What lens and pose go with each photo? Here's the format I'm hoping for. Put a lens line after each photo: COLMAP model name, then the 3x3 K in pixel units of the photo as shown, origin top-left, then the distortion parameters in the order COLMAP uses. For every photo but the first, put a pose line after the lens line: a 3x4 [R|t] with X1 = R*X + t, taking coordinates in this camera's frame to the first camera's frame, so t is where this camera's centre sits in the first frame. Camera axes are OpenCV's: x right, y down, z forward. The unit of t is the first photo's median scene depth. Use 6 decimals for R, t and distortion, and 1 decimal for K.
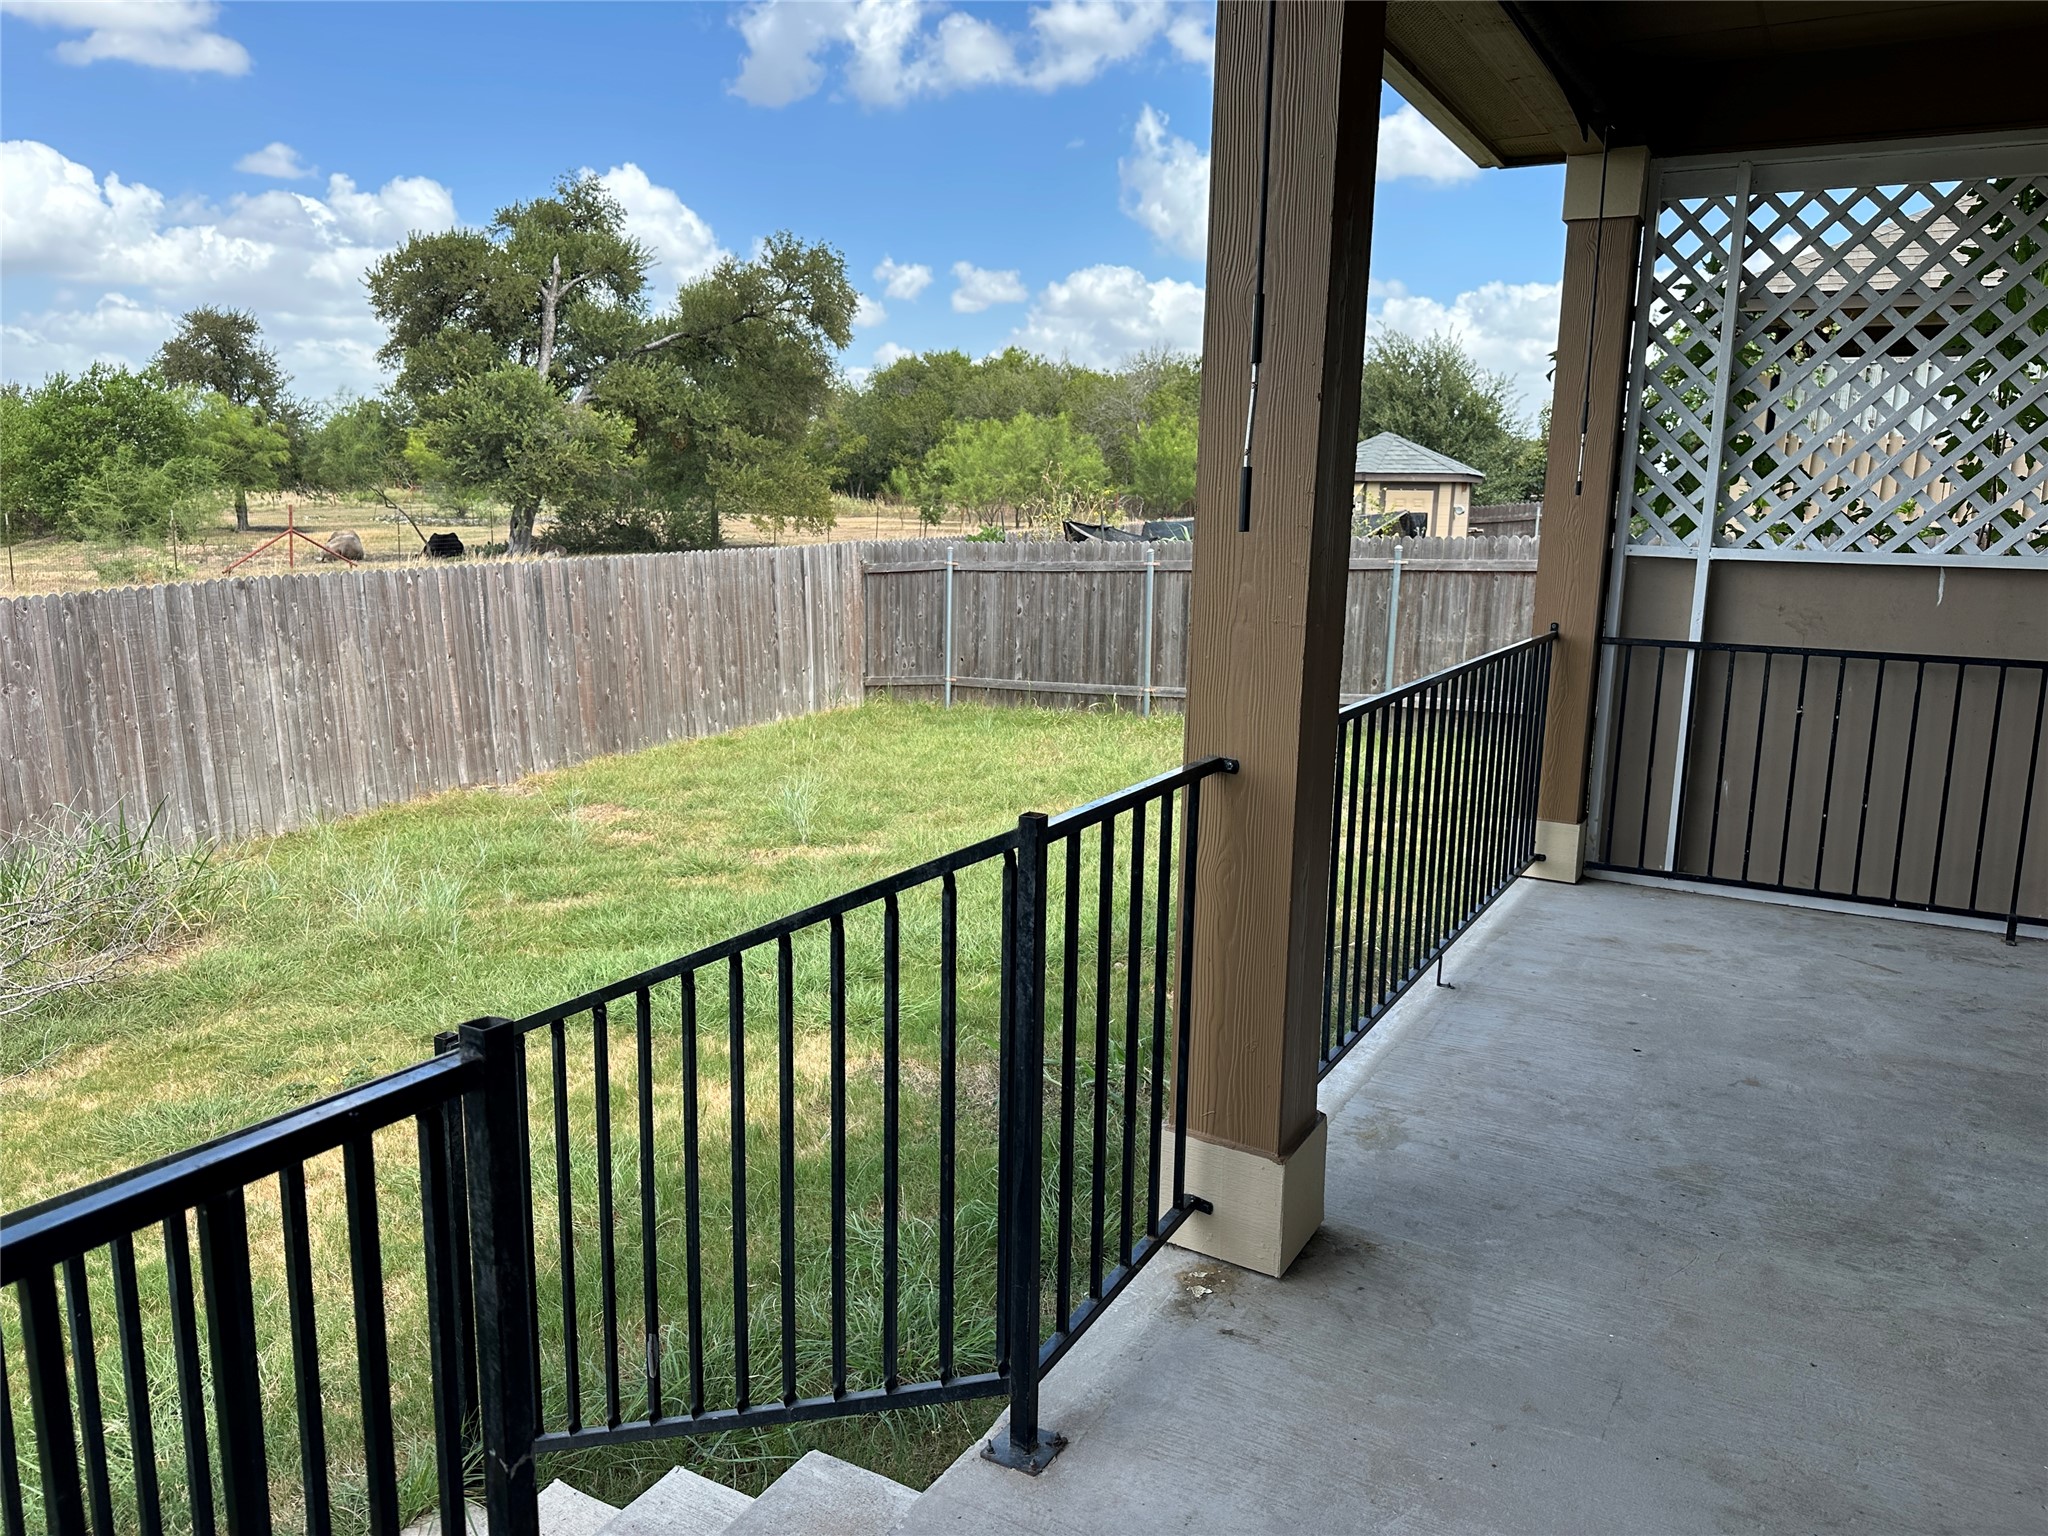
lens RADIAL K [[1423.2, 0, 1024.0], [0, 1423.2, 768.0], [0, 0, 1]] dist [0.055401, -0.076406]
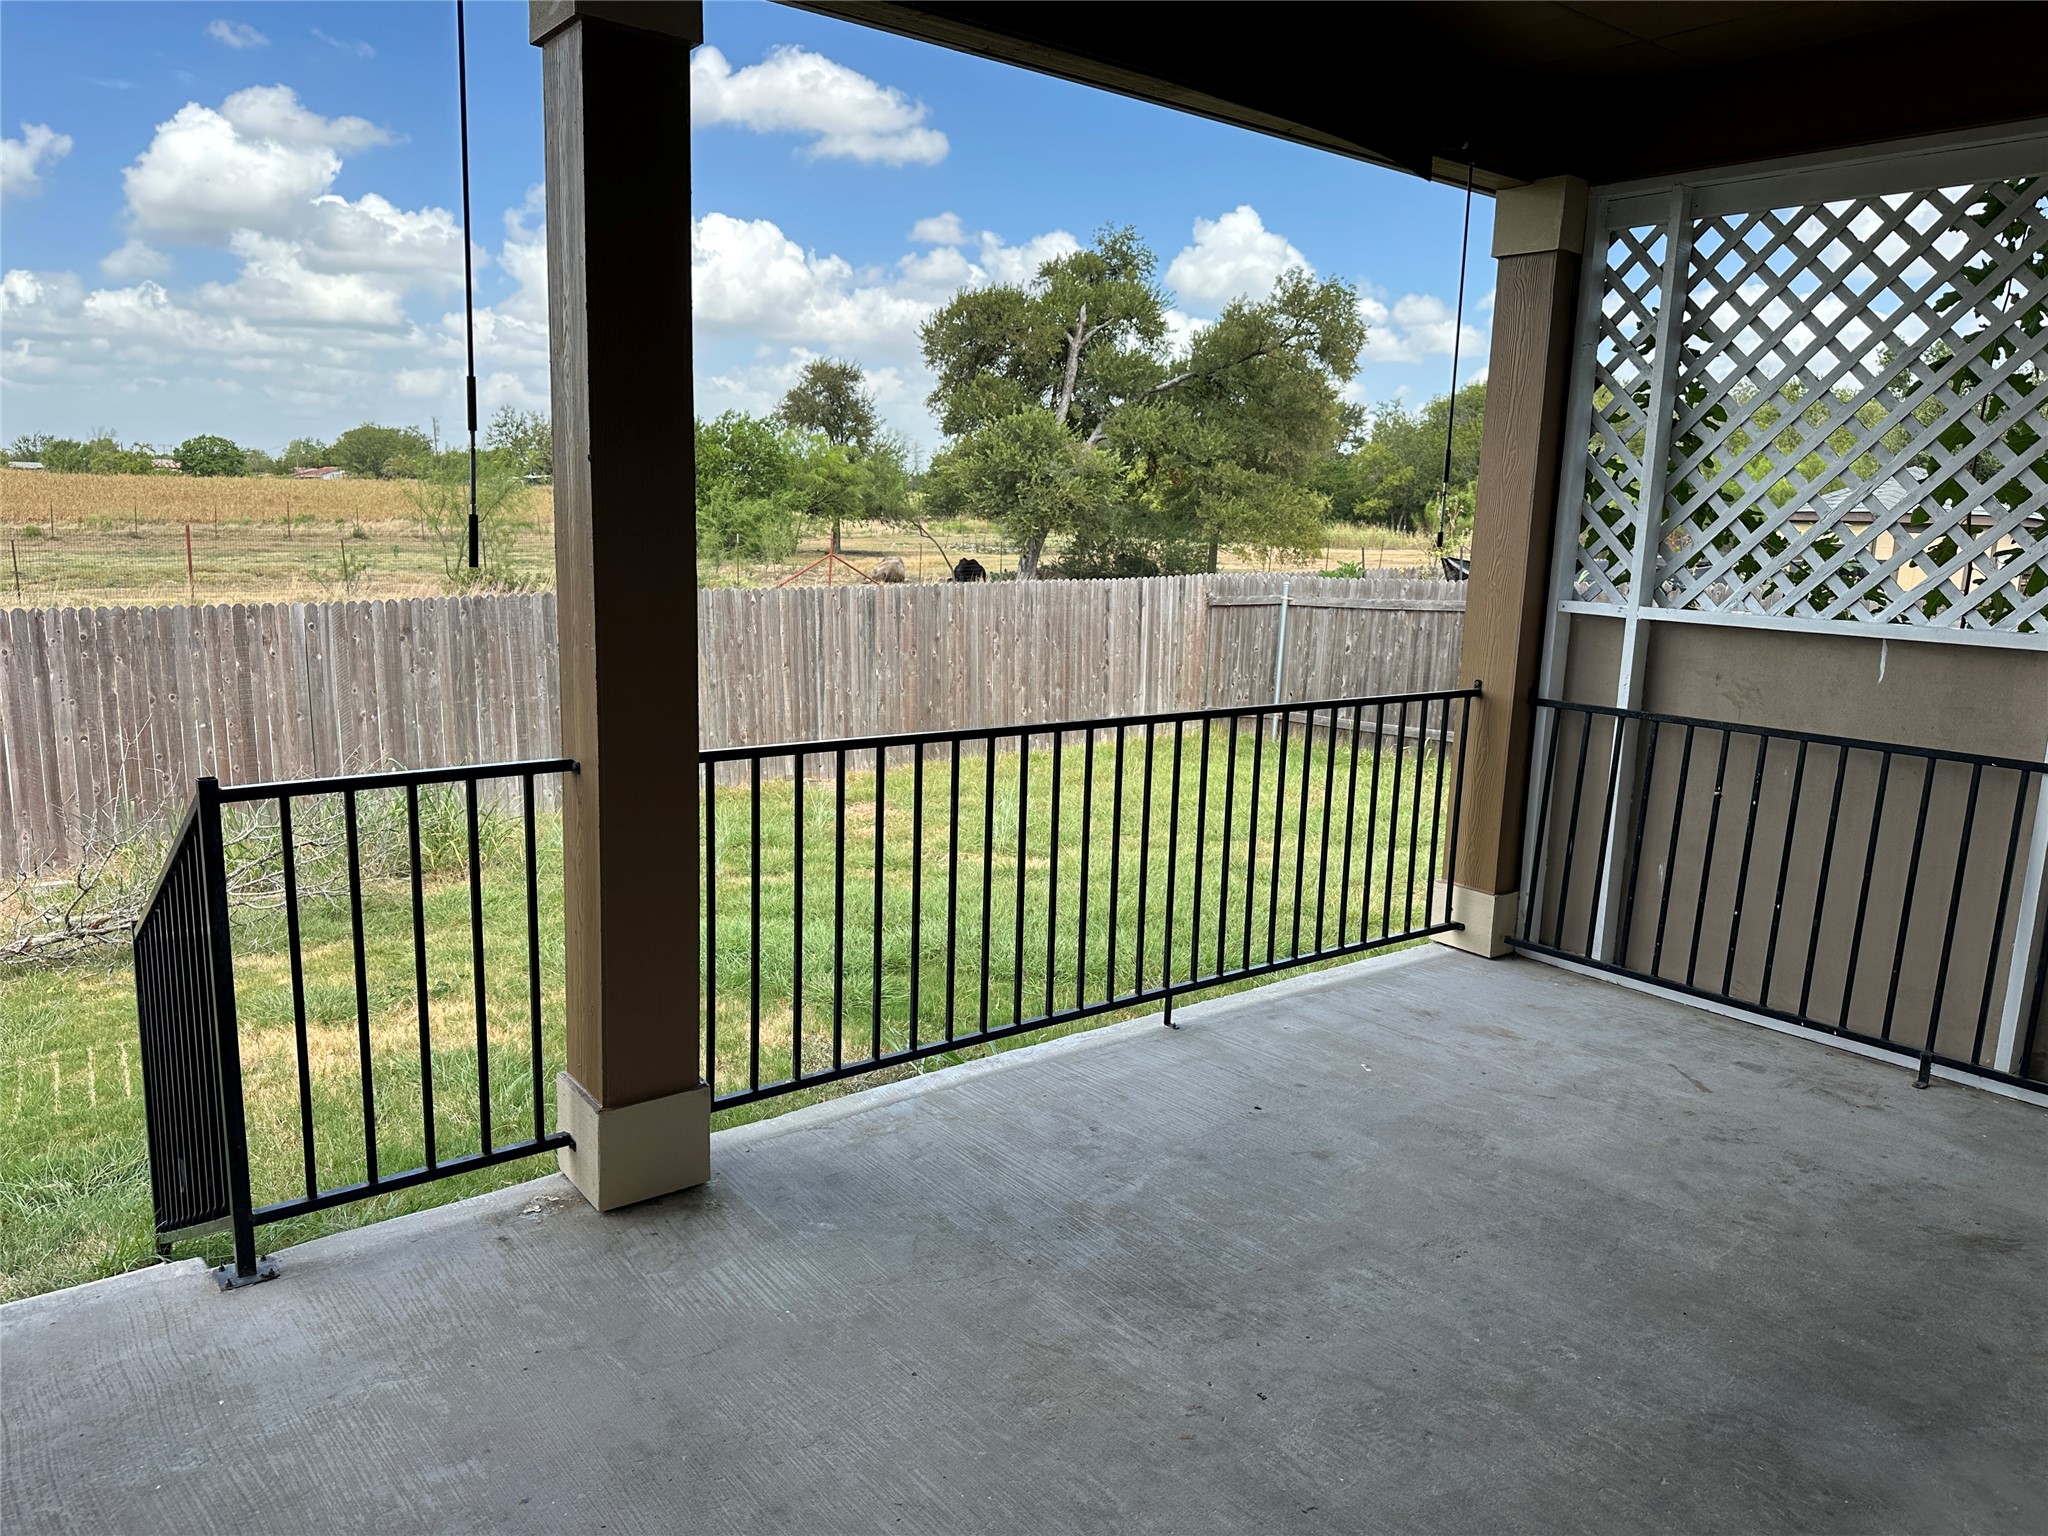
lens RADIAL K [[1405.0, 0, 1024.0], [0, 1405.0, 768.0], [0, 0, 1]] dist [0.110823, -0.154600]
pose [[0.926424, 0.077297, -0.368462, 0.196083], [-0.084452, 0.996422, -0.003304, -0.006542], [0.366888, 0.034178, 0.929637, 0.007286]]
